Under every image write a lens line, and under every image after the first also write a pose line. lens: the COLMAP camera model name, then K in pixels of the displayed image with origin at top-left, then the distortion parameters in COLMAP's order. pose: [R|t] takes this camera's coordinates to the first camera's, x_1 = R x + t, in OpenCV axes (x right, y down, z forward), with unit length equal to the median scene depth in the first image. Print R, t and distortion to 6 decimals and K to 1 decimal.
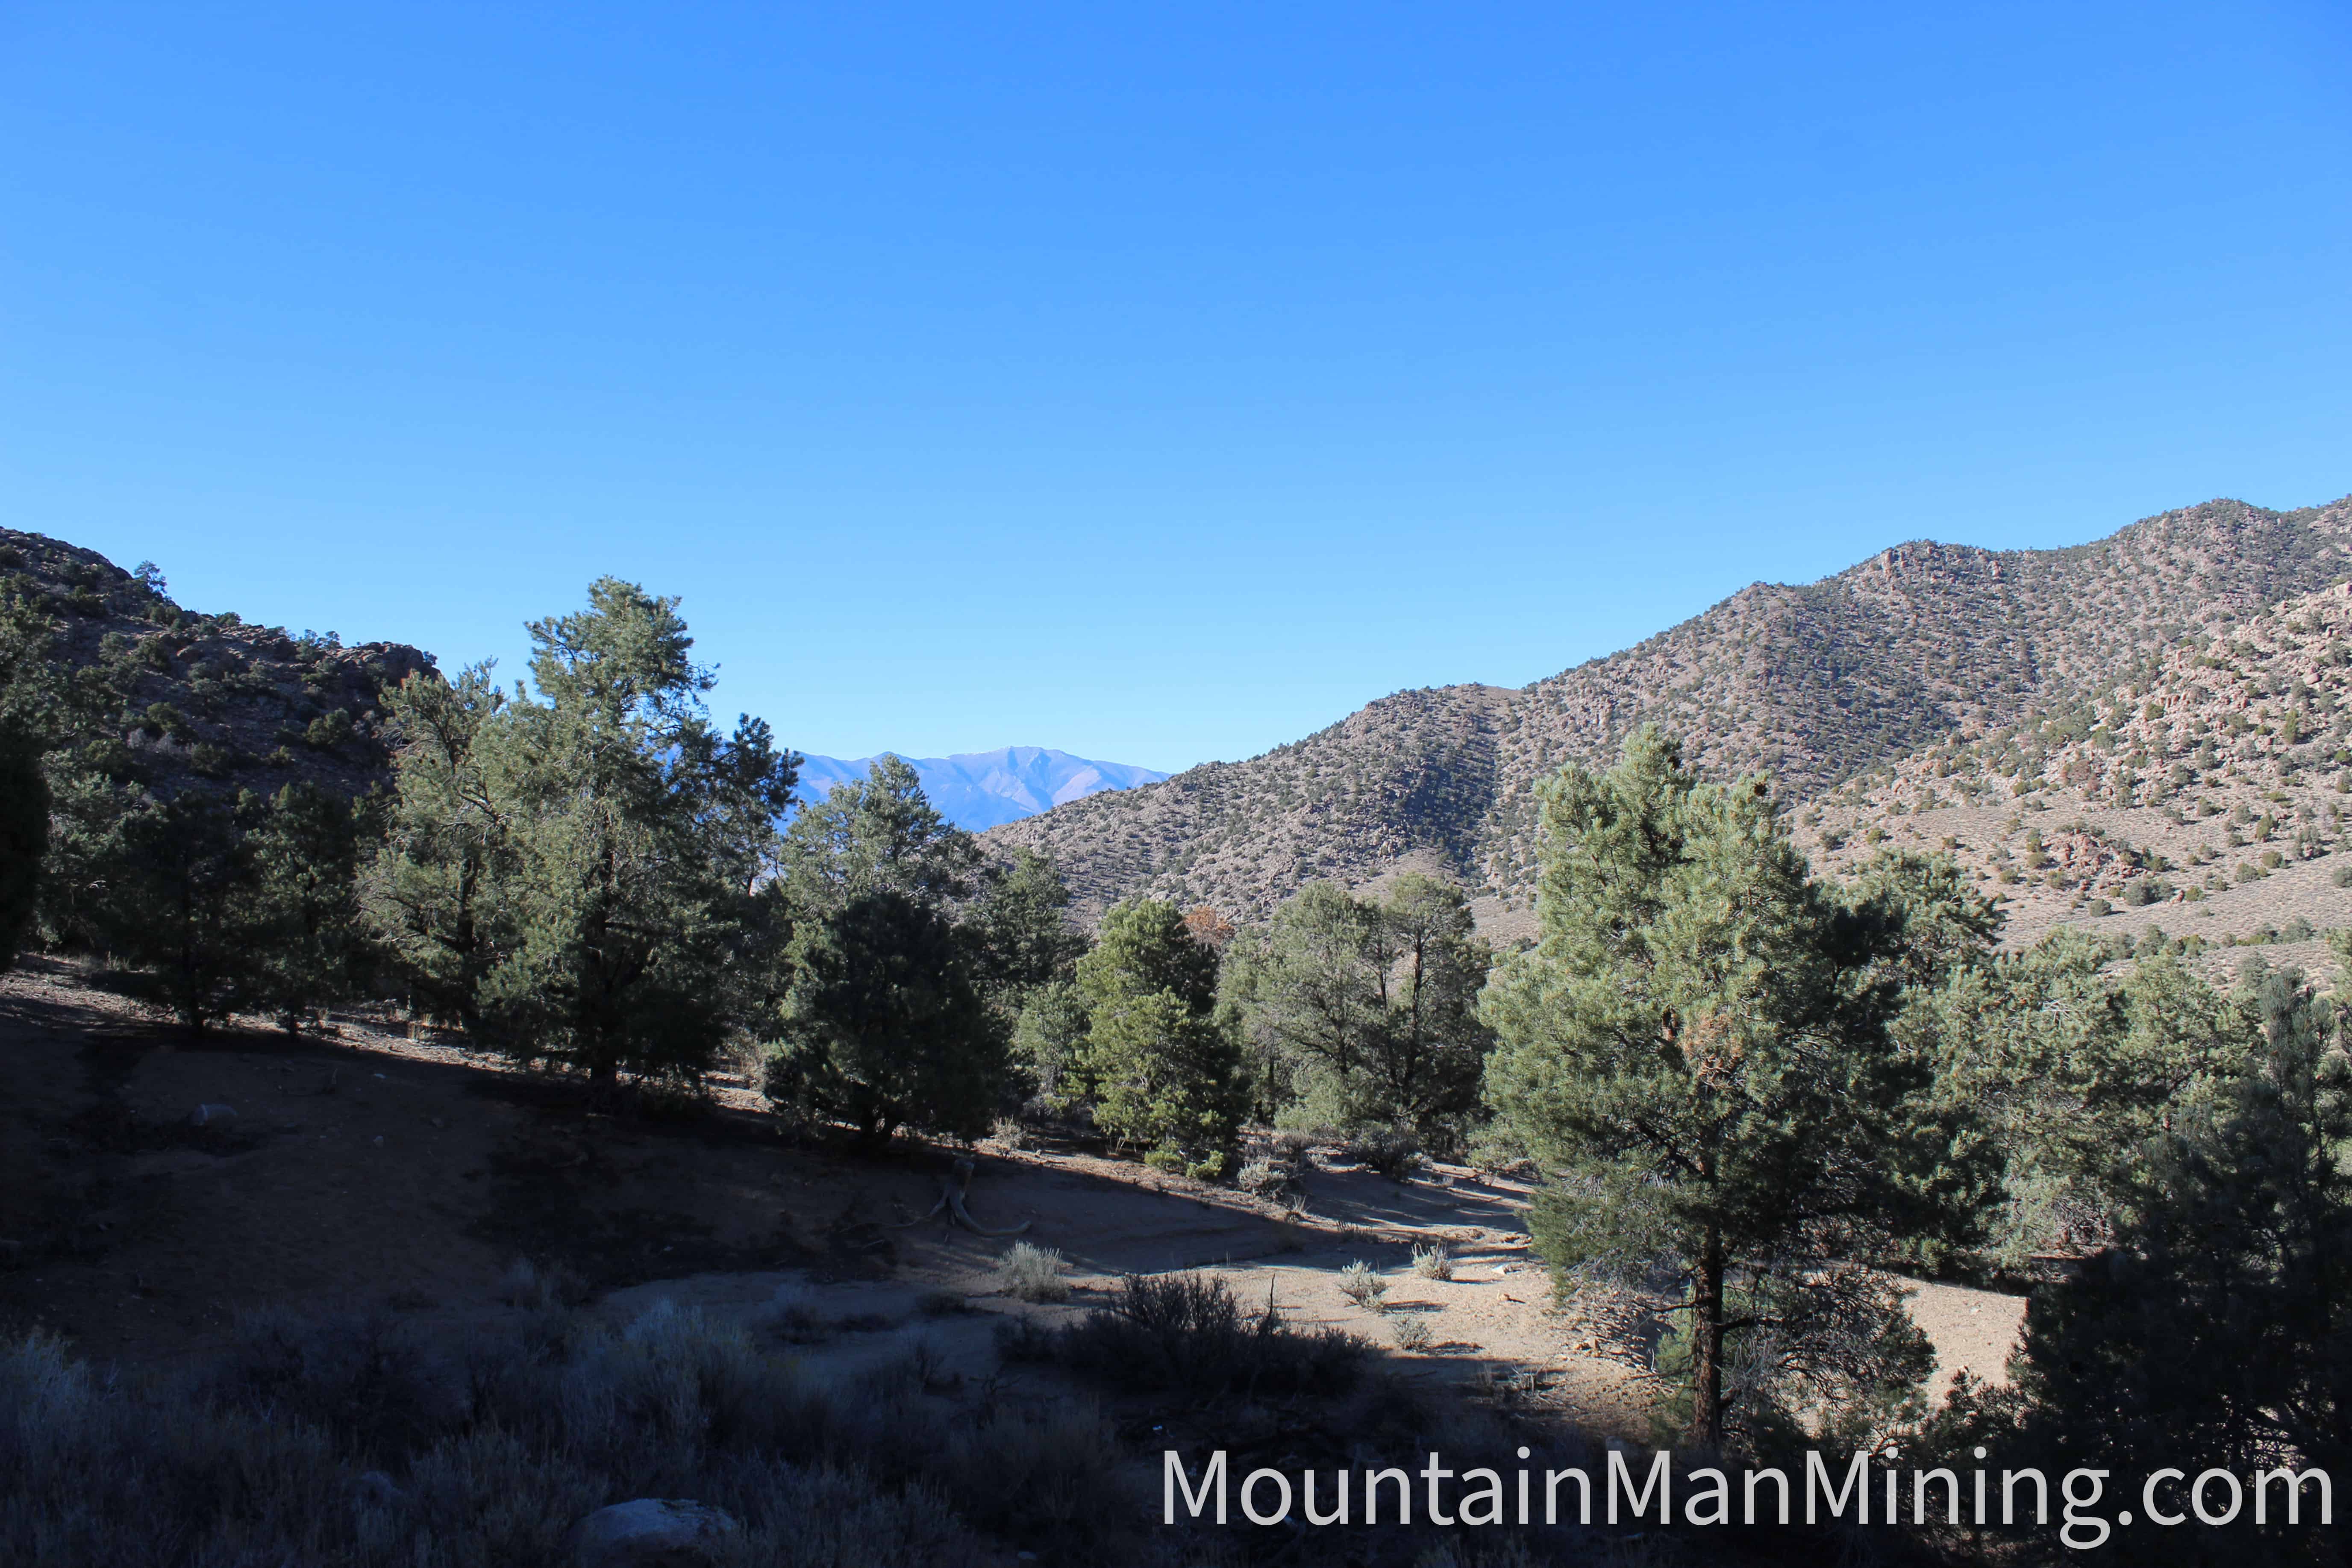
lens RADIAL K [[2319.1, 0, 1144.6], [0, 2319.1, 778.9], [0, 0, 1]] dist [-0.150885, 0.153648]
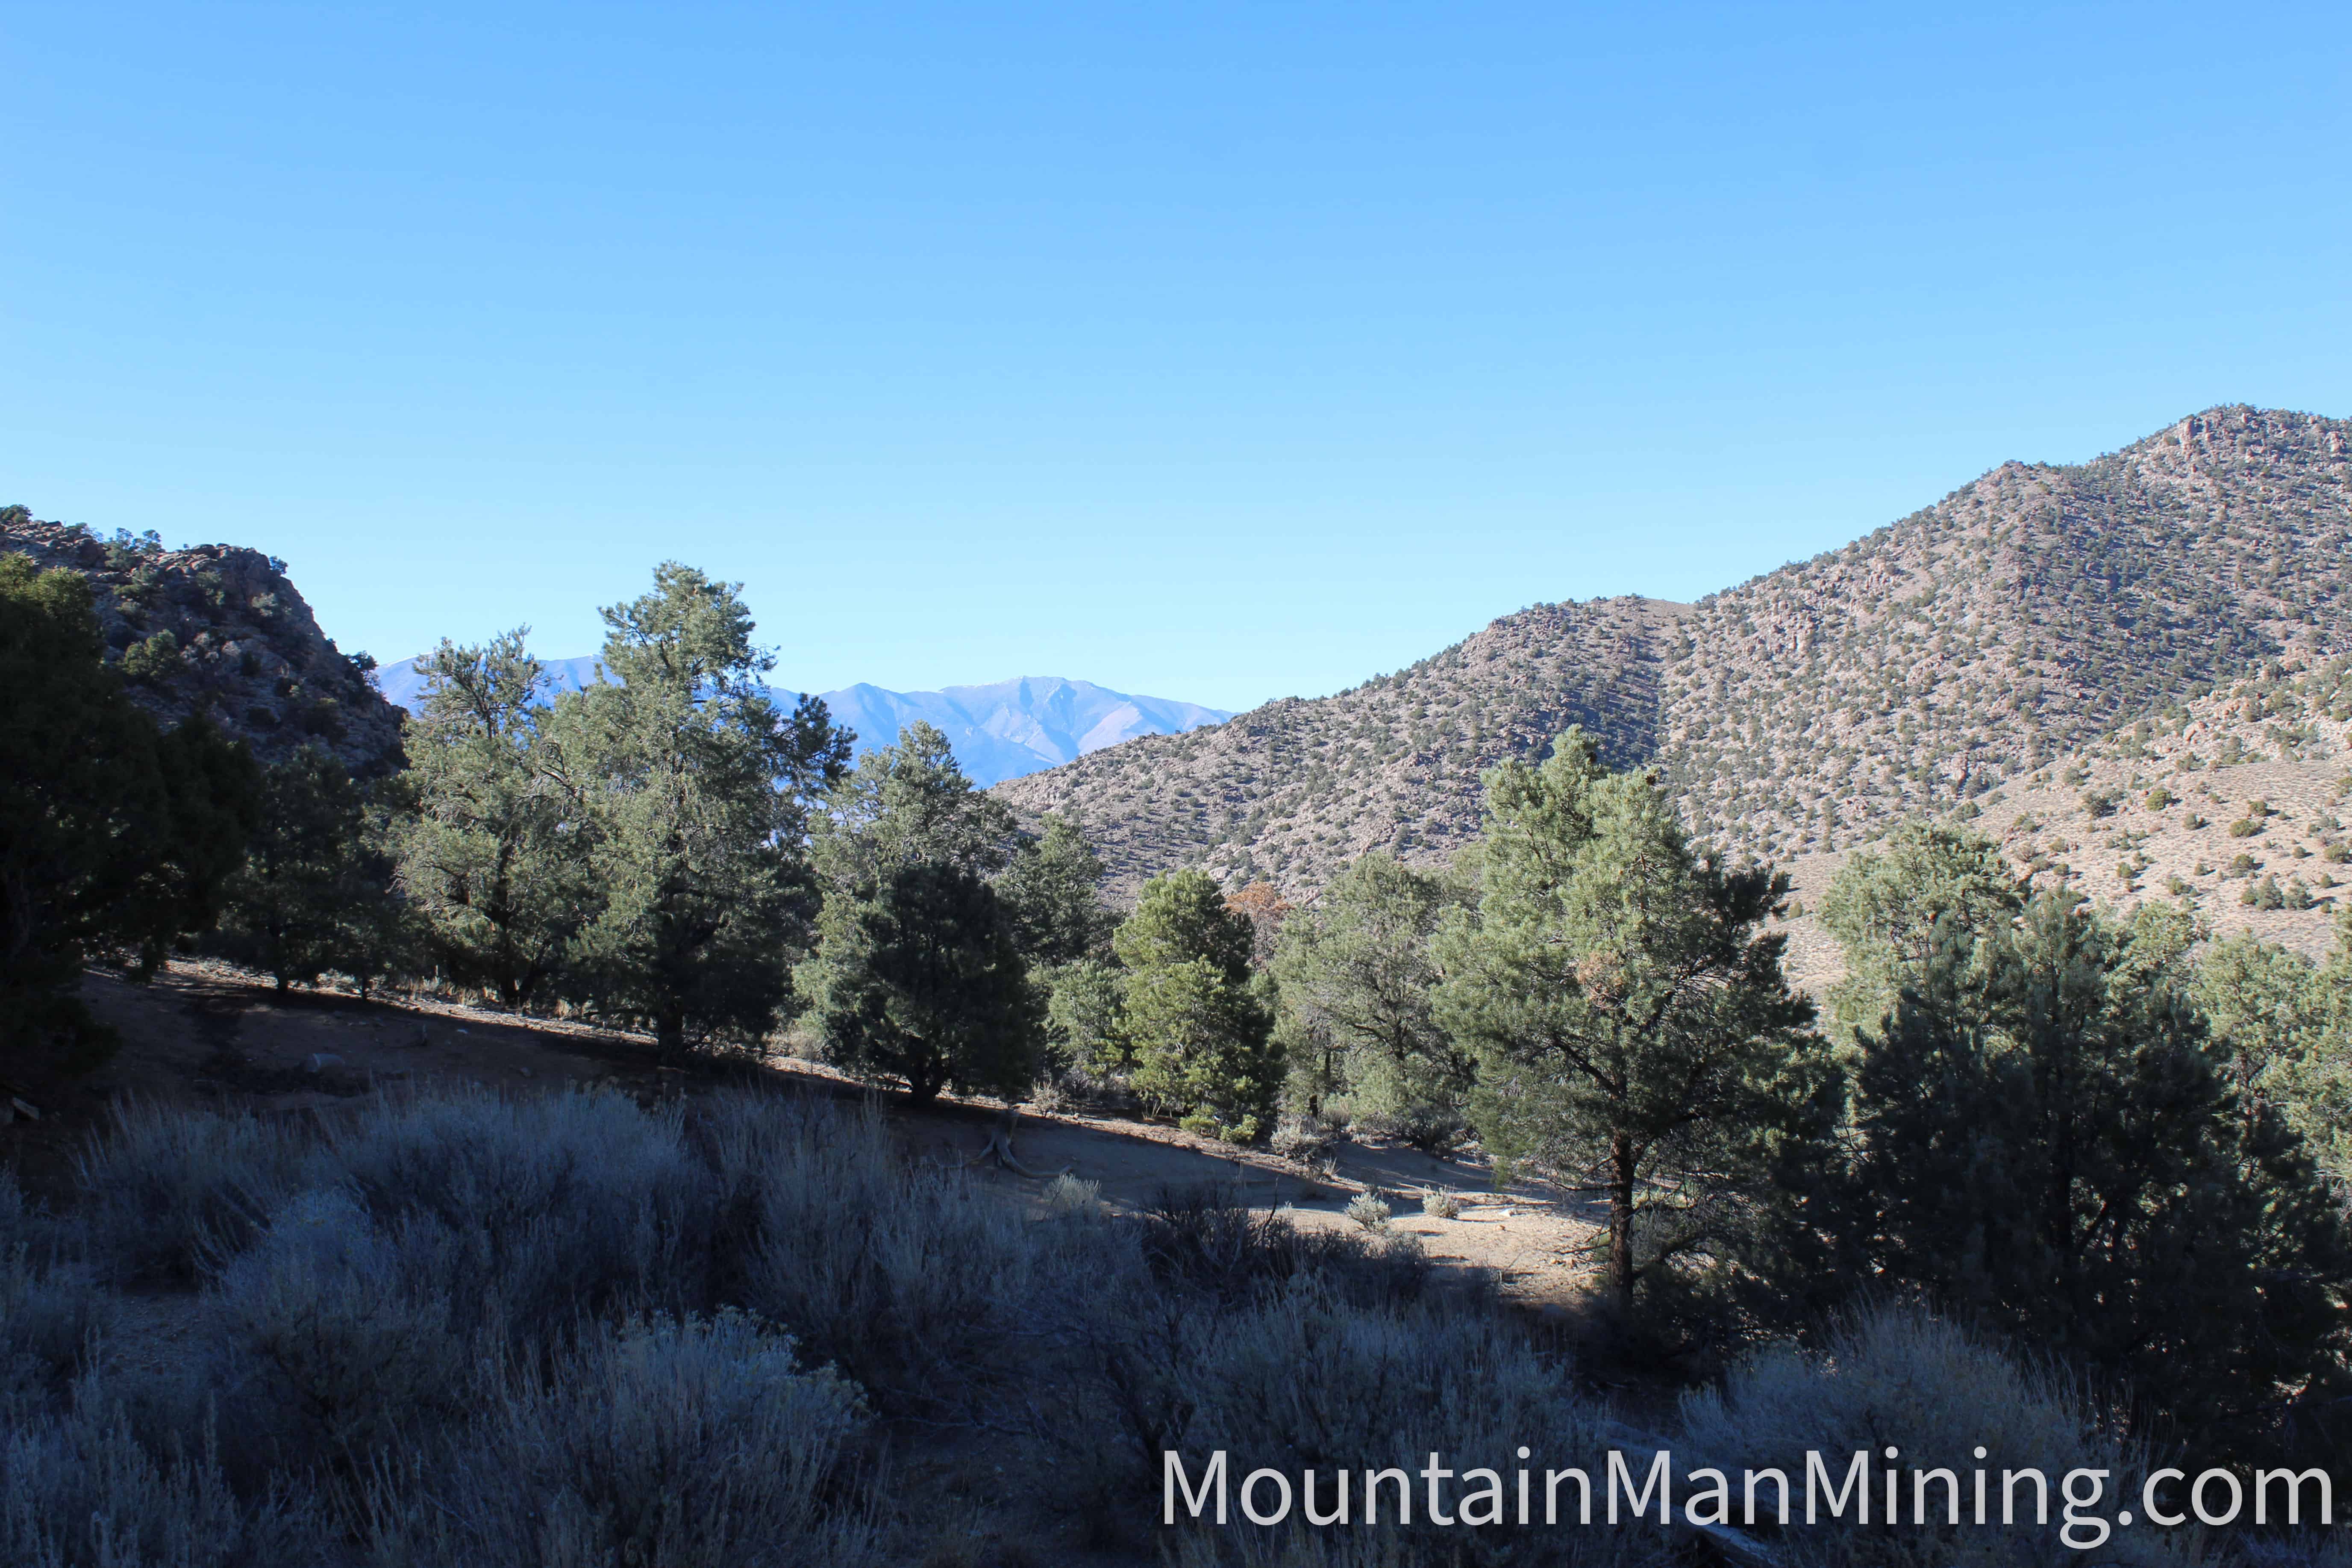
lens RADIAL K [[1741.9, 0, 1134.8], [0, 1741.9, 782.8], [0, 0, 1]] dist [-0.012853, 0.001210]
pose [[0.999812, 0.002497, -0.019231, -0.009796], [-0.002382, 0.999979, 0.006021, 0.016935], [0.019246, -0.005974, 0.999797, 0.414744]]
